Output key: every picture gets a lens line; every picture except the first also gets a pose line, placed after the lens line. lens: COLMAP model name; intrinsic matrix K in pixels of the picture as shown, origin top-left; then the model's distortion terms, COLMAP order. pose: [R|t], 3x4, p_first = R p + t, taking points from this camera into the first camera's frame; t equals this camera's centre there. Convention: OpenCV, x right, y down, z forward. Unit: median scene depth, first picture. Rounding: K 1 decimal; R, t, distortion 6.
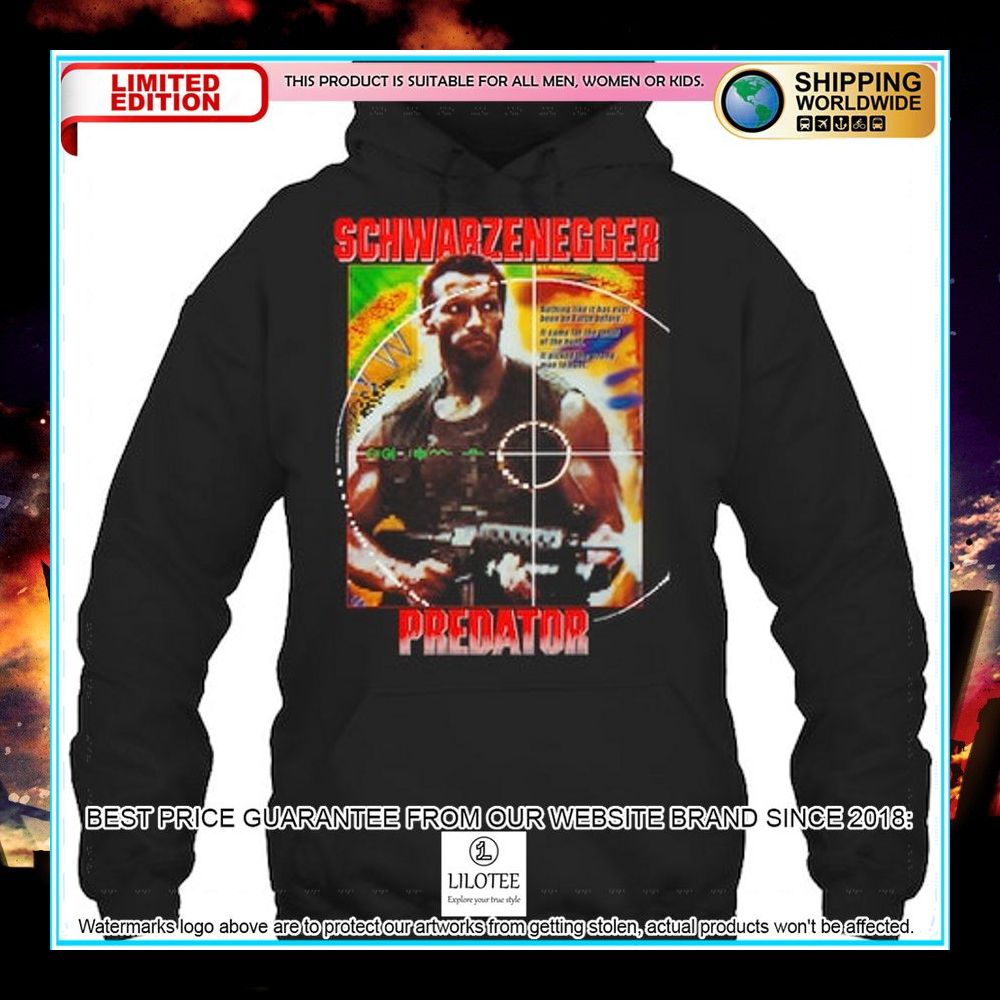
lens RADIAL K [[7172.8, 0, 500.2], [0, 7172.8, 500.4], [0, 0, 1]] dist [0.373913, 0.000000]
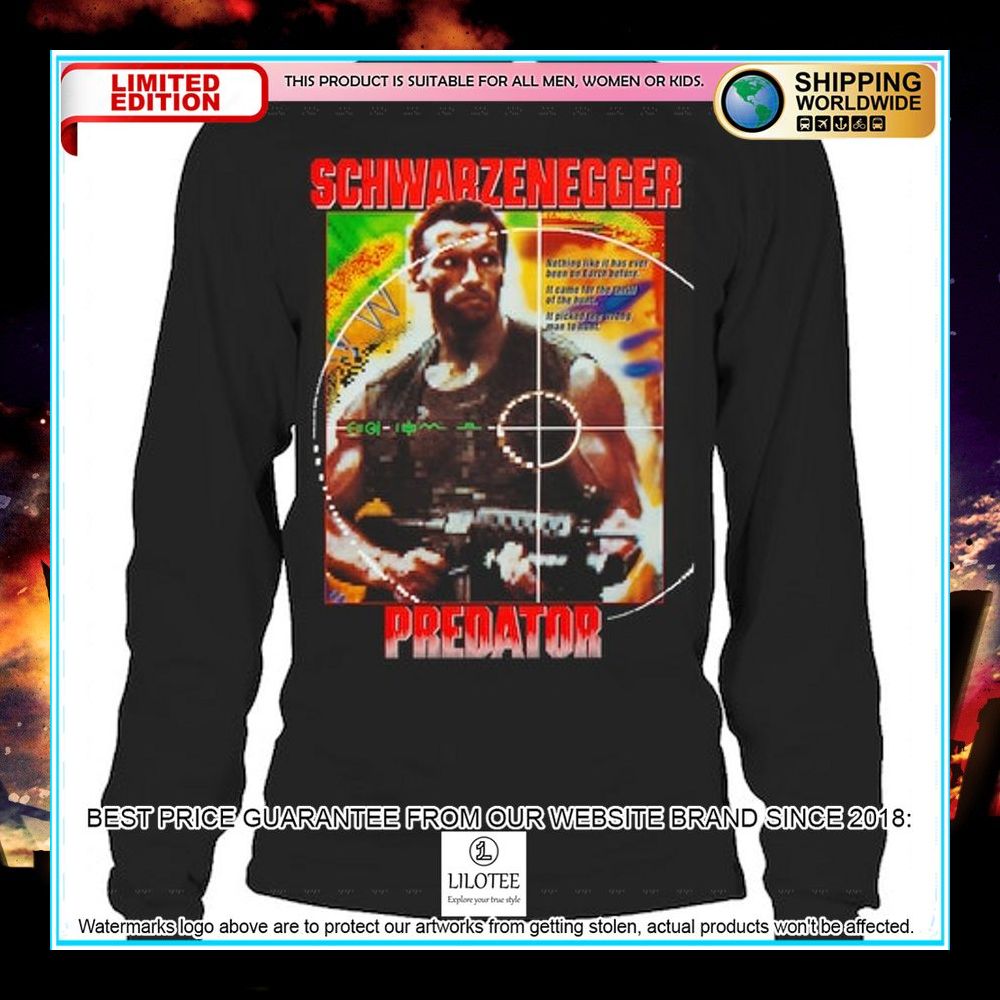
lens RADIAL K [[7172.8, 0, 499.9], [0, 7172.8, 501.1], [0, 0, 1]] dist [0.373913, 0.000000]
pose [[1.000000, 0.000015, -0.000043, -0.000024], [-0.000015, 1.000000, 0.000101, 0.002302], [0.000043, -0.000101, 1.000000, 0.124967]]
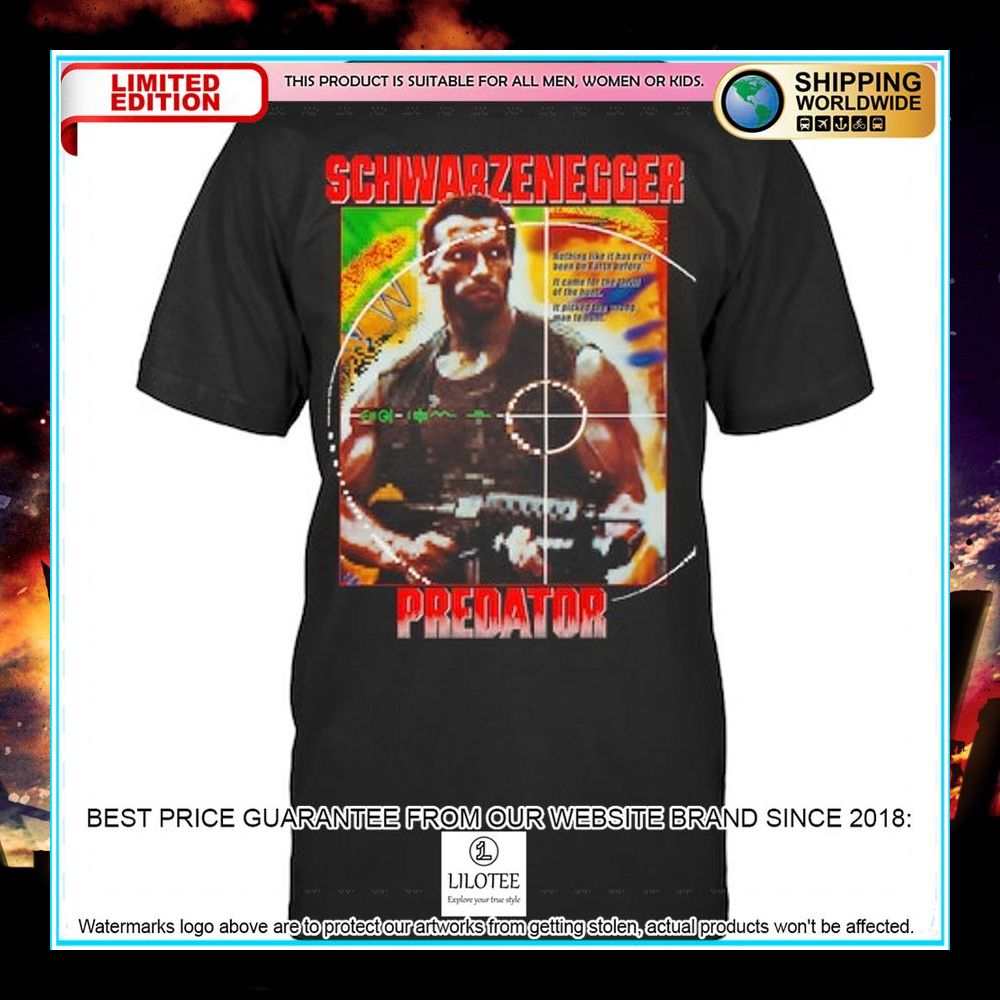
lens RADIAL K [[7172.8, 0, 499.2], [0, 7172.8, 499.2], [0, 0, 1]] dist [0.373913, 0.000000]
pose [[1.000000, 0.000051, -0.000137, -0.001088], [-0.000051, 1.000000, -0.000170, 0.004157], [0.000137, 0.000170, 1.000000, 0.094771]]
